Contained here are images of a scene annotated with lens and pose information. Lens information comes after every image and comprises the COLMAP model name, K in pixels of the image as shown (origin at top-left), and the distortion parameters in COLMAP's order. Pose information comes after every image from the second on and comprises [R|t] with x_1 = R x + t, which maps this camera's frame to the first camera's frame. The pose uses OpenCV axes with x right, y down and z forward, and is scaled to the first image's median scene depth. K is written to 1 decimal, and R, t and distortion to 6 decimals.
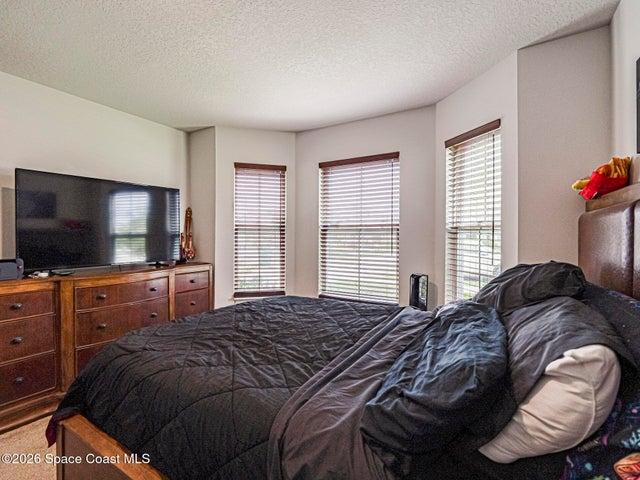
lens RADIAL K [[308.9, 0, 319.0], [0, 308.9, 240.0], [0, 0, 1]] dist [-0.009276, -0.004755]
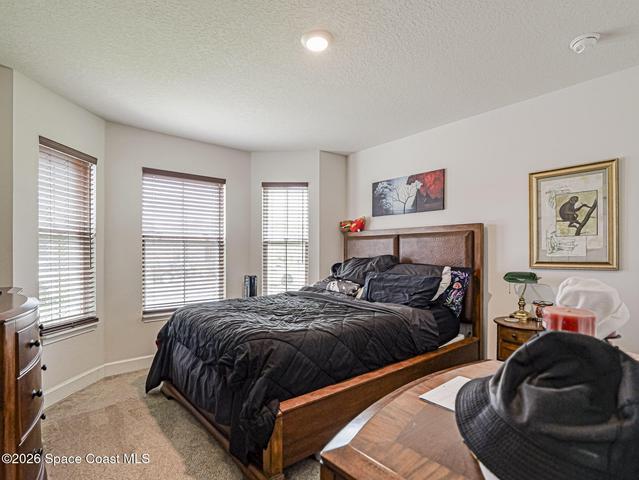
lens RADIAL K [[338.1, 0, 318.5], [0, 338.1, 243.0], [0, 0, 1]] dist [0.018528, -0.000388]
pose [[0.271631, 0.007374, 0.962373, -1.015945], [0.012535, 0.999859, -0.011199, -0.012077], [-0.962320, 0.015105, 0.271500, 0.300298]]
